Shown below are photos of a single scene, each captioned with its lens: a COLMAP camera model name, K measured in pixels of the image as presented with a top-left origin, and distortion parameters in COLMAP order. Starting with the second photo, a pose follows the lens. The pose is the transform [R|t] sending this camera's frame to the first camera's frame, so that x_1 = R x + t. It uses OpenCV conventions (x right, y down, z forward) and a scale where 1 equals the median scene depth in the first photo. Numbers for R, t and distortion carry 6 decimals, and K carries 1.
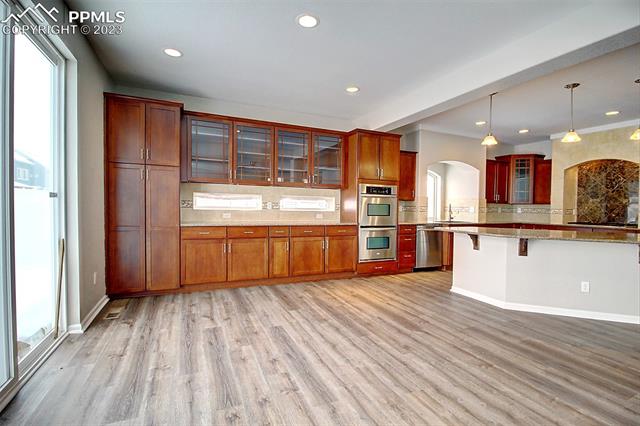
lens RADIAL K [[301.2, 0, 320.9], [0, 301.2, 211.3], [0, 0, 1]] dist [-0.015296, -0.004693]
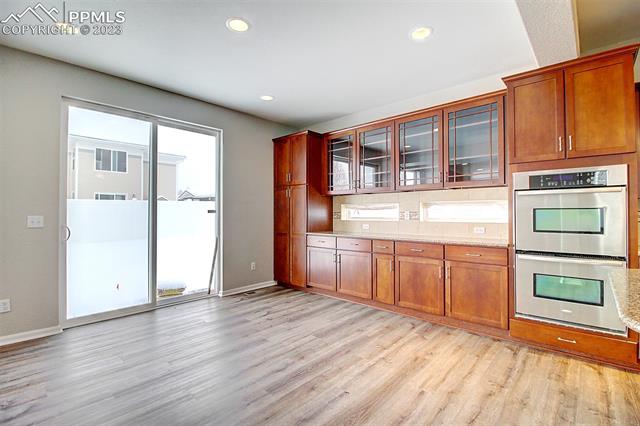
lens RADIAL K [[301.2, 0, 322.6], [0, 301.2, 213.0], [0, 0, 1]] dist [-0.015296, -0.004693]
pose [[0.386933, -0.023909, -0.921798, 0.556575], [-0.004114, 0.999609, -0.027654, -0.001536], [0.922099, 0.014493, 0.386683, 0.524374]]
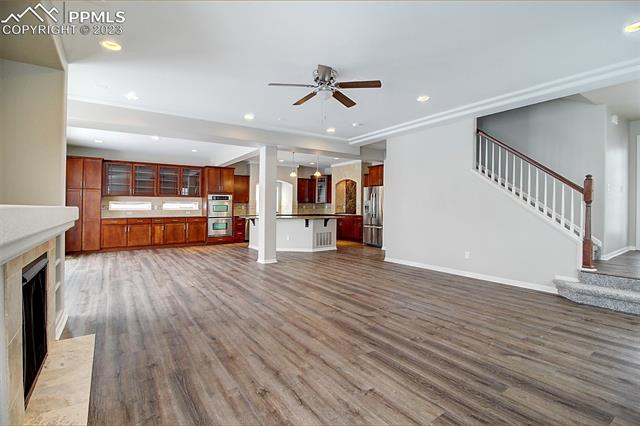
lens RADIAL K [[301.2, 0, 325.1], [0, 301.2, 192.8], [0, 0, 1]] dist [-0.015296, -0.004693]
pose [[0.982421, -0.013469, 0.186194, 0.557971], [0.024751, 0.997987, -0.058398, 0.028014], [-0.185033, 0.061980, 0.980776, -1.092116]]
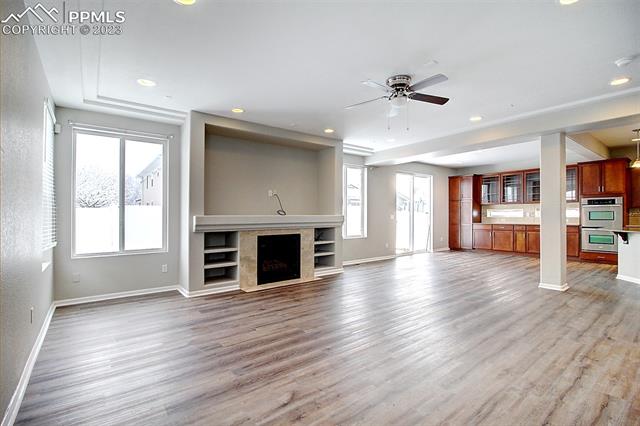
lens RADIAL K [[301.2, 0, 316.5], [0, 301.2, 216.0], [0, 0, 1]] dist [-0.015296, -0.004693]
pose [[0.218563, -0.016789, -0.975678, 1.431339], [-0.005661, 0.999813, -0.018472, 0.034479], [0.975806, 0.009561, 0.218427, -0.674728]]
